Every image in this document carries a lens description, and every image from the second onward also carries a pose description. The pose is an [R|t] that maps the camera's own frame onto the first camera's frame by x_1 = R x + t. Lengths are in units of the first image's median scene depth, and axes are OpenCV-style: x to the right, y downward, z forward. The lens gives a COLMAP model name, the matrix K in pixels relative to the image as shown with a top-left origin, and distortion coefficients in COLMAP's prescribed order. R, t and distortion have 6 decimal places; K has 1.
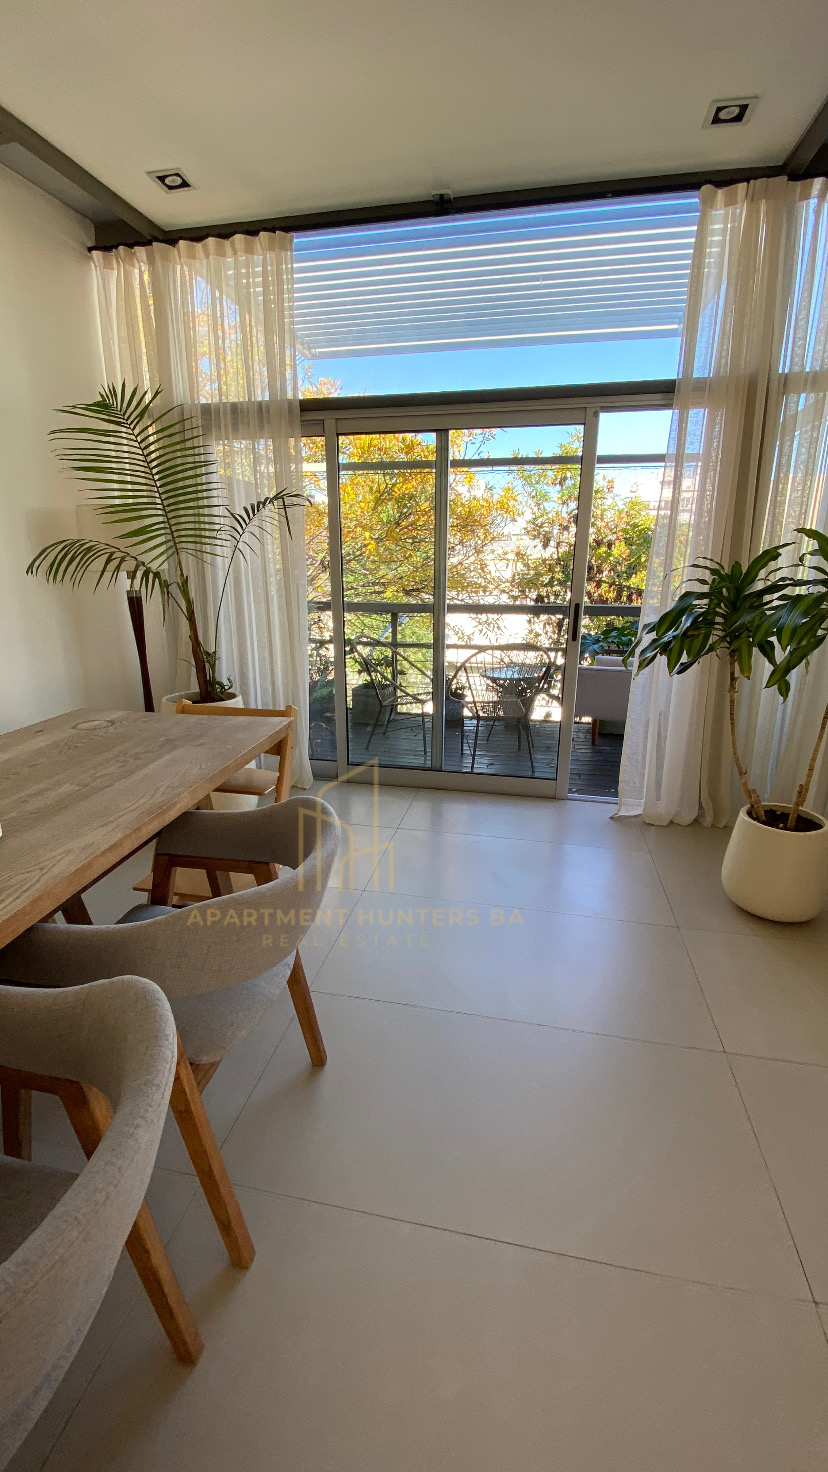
lens RADIAL K [[586.9, 0, 418.4], [0, 586.9, 745.2], [0, 0, 1]] dist [0.054310, -0.057659]
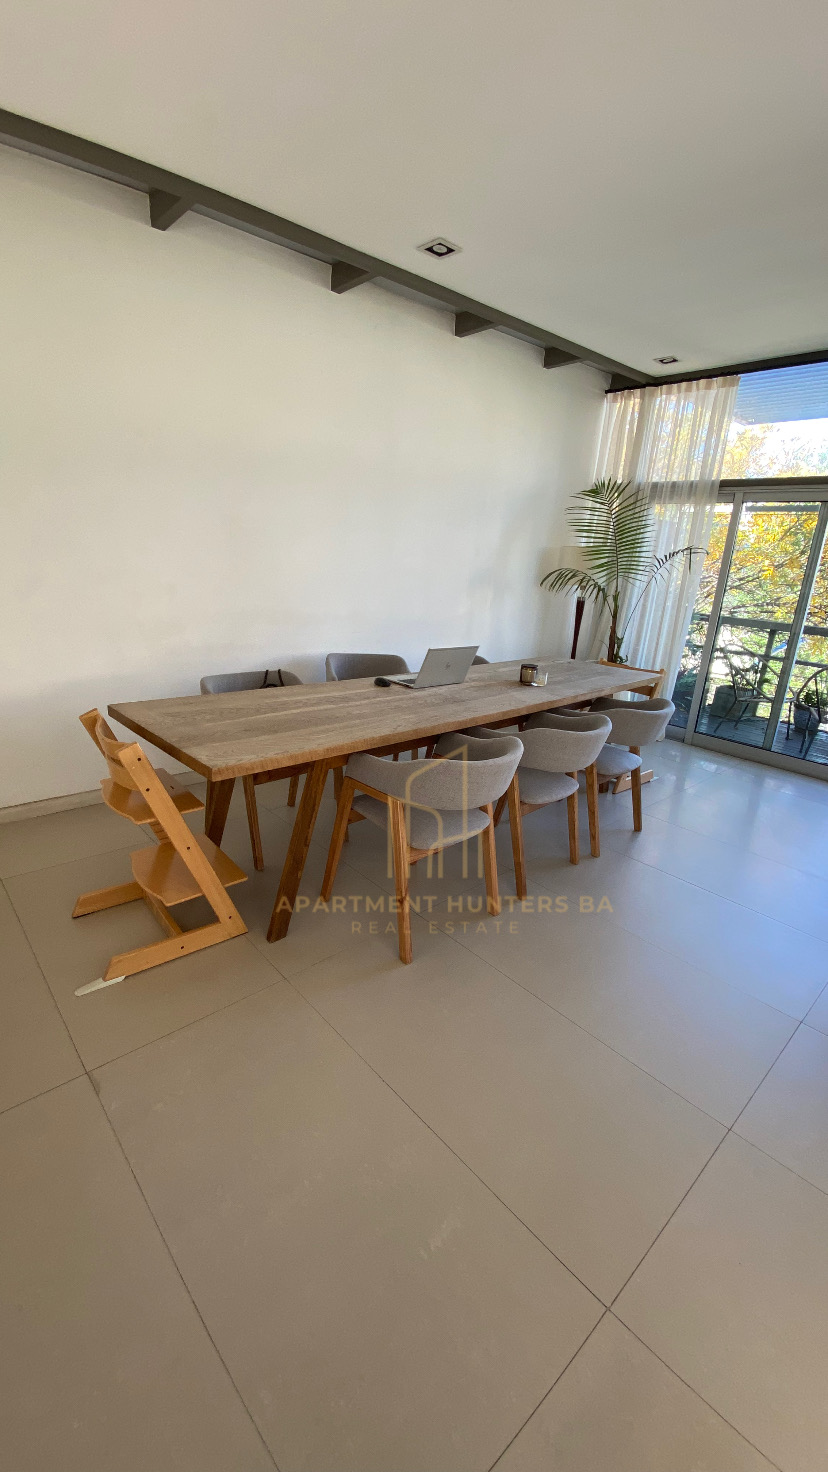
lens RADIAL K [[586.9, 0, 418.4], [0, 586.9, 745.2], [0, 0, 1]] dist [0.054310, -0.057659]
pose [[0.809664, 0.218433, -0.544730, 0.150256], [-0.225409, 0.972710, 0.055011, 0.163605], [0.541881, 0.078247, 0.836805, -0.634996]]
